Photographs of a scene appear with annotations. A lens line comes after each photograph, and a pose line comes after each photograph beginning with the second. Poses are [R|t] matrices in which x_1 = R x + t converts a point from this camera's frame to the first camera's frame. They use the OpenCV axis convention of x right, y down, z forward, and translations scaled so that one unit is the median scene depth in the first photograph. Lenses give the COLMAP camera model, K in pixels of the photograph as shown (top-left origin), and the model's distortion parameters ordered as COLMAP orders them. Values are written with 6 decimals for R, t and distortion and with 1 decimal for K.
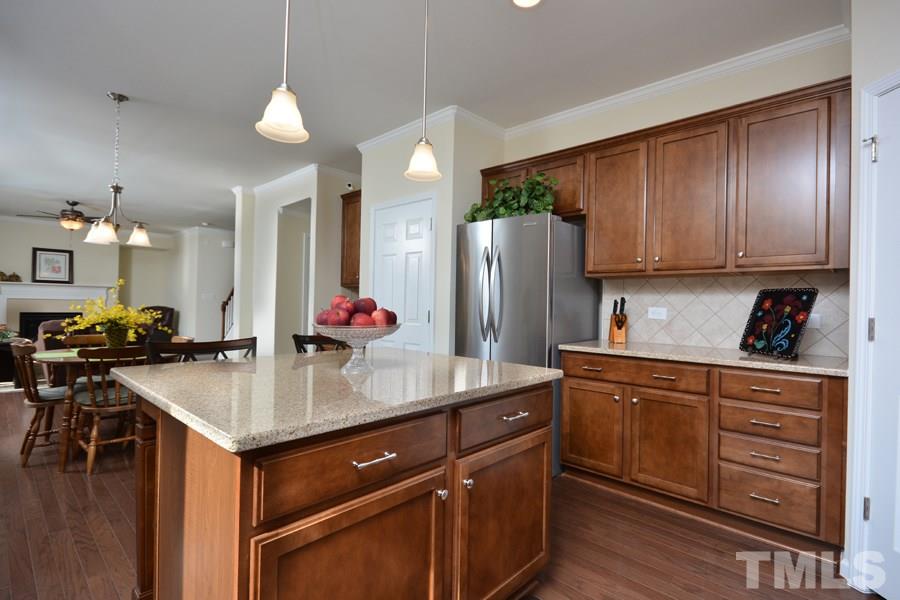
lens RADIAL K [[426.0, 0, 444.7], [0, 426.0, 304.6], [0, 0, 1]] dist [0.001071, -0.002813]
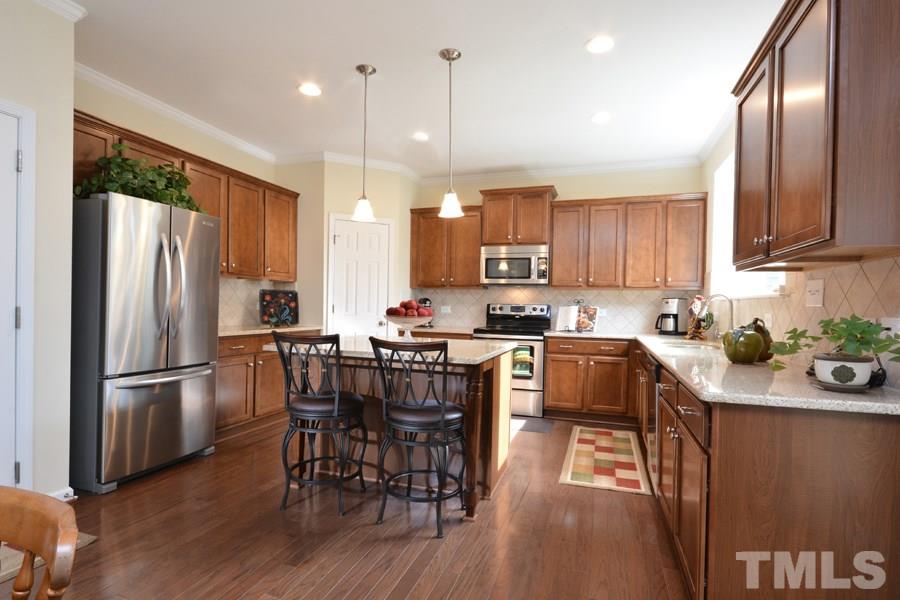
lens RADIAL K [[469.0, 0, 450.4], [0, 469.0, 305.4], [0, 0, 1]] dist [-0.000103, 0.001658]
pose [[-0.424790, -0.025505, 0.904933, -1.062035], [-0.020521, 0.999618, 0.018541, -0.016756], [-0.905059, -0.010694, -0.425151, 0.890261]]
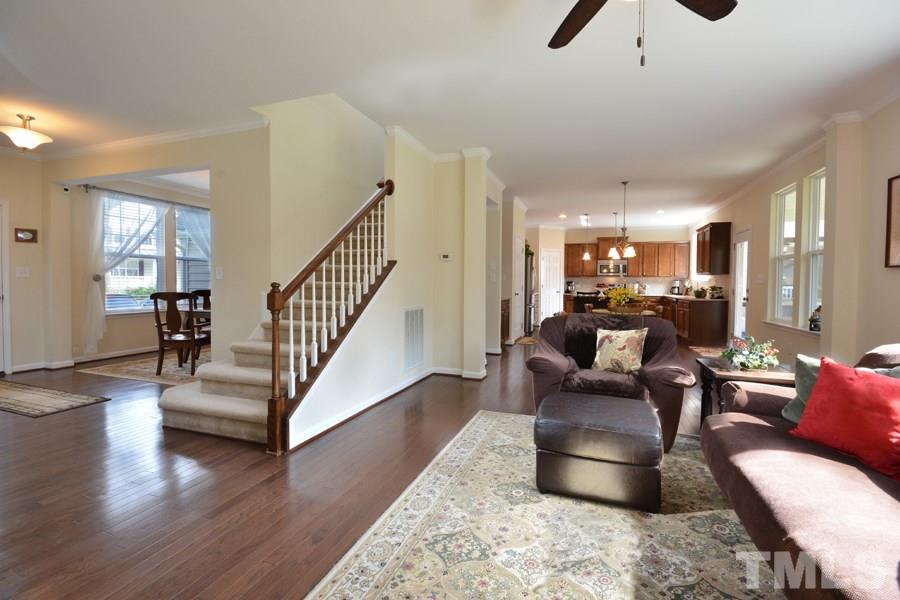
lens RADIAL K [[426.0, 0, 443.6], [0, 426.0, 286.5], [0, 0, 1]] dist [0.001071, -0.002813]
pose [[-0.397389, -0.028746, 0.917200, -2.540070], [-0.011296, 0.999587, 0.026434, -0.050692], [-0.917581, 0.000144, -0.397549, 2.873288]]
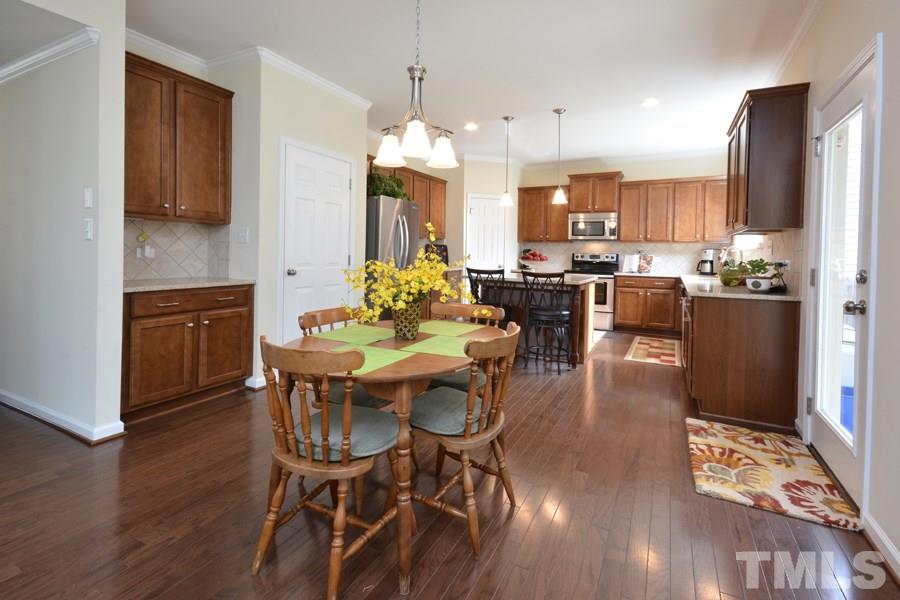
lens RADIAL K [[426.0, 0, 452.9], [0, 426.0, 255.1], [0, 0, 1]] dist [0.001071, -0.002813]
pose [[-0.275834, -0.027327, 0.960817, -1.557033], [-0.017659, 0.999571, 0.023360, -0.024991], [-0.961043, -0.010524, -0.276199, 1.271615]]
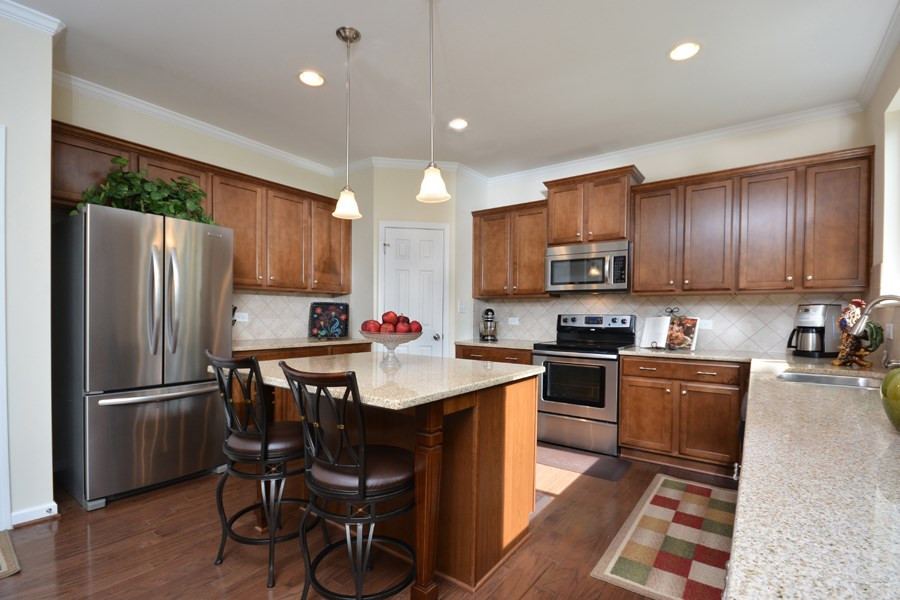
lens RADIAL K [[426.0, 0, 446.2], [0, 426.0, 316.2], [0, 0, 1]] dist [0.001071, -0.002813]
pose [[-0.120145, -0.023089, 0.992488, -0.844766], [-0.006557, 0.999726, 0.022464, -0.015972], [-0.992735, -0.003809, -0.120263, 0.532022]]
